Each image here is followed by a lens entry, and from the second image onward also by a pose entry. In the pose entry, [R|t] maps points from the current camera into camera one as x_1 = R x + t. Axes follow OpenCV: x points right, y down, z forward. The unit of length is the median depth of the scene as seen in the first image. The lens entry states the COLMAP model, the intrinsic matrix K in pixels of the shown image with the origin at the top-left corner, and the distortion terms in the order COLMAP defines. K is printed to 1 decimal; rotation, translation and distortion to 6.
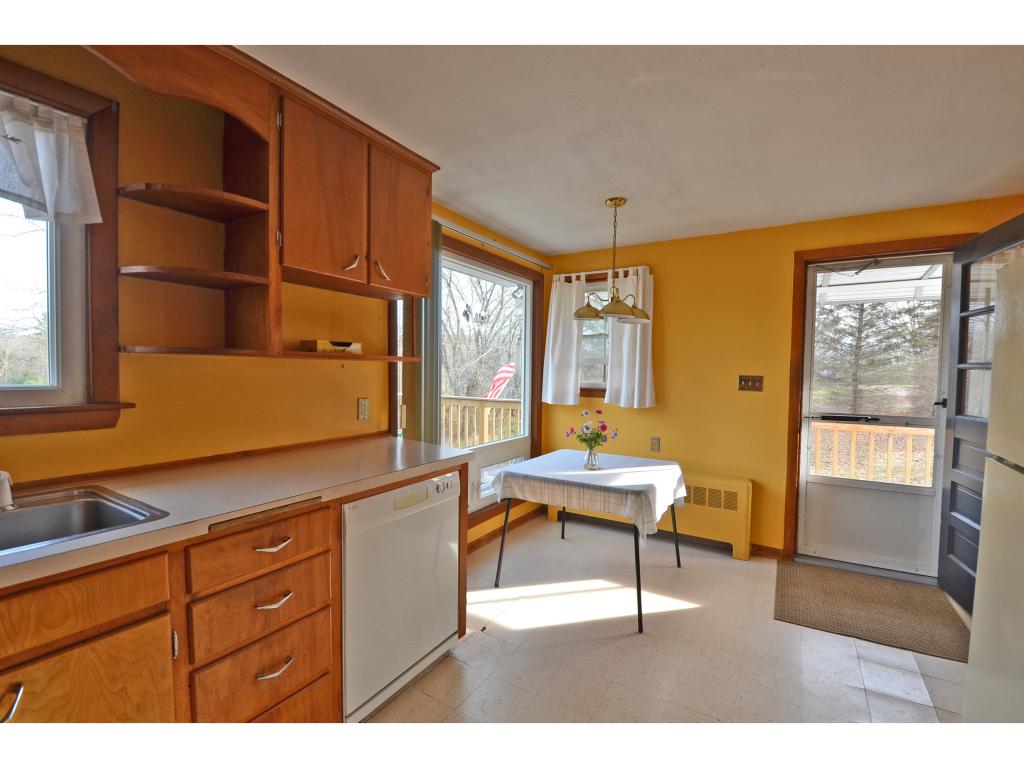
lens RADIAL K [[443.4, 0, 537.1], [0, 443.4, 385.7], [0, 0, 1]] dist [-0.000133, -0.015763]
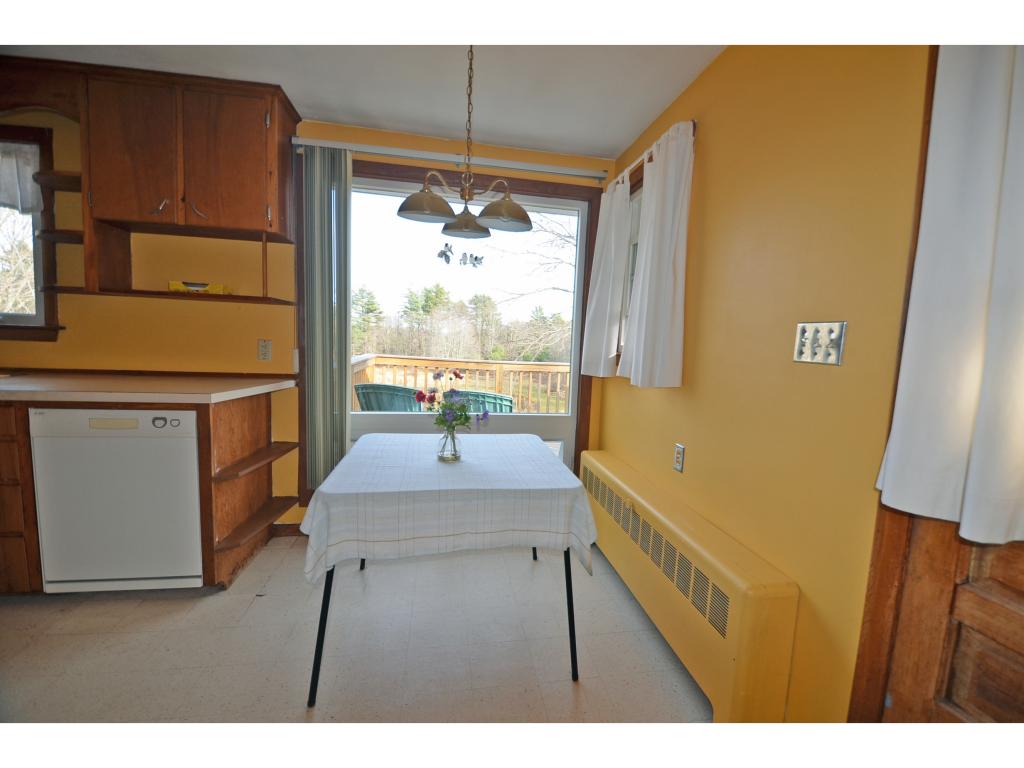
lens RADIAL K [[443.4, 0, 537.1], [0, 443.4, 385.7], [0, 0, 1]] dist [-0.000133, -0.015763]
pose [[0.664265, 0.090325, -0.742020, 0.975494], [-0.060165, 0.995912, 0.067371, 0.032540], [0.745072, -0.000108, 0.666984, 0.904025]]
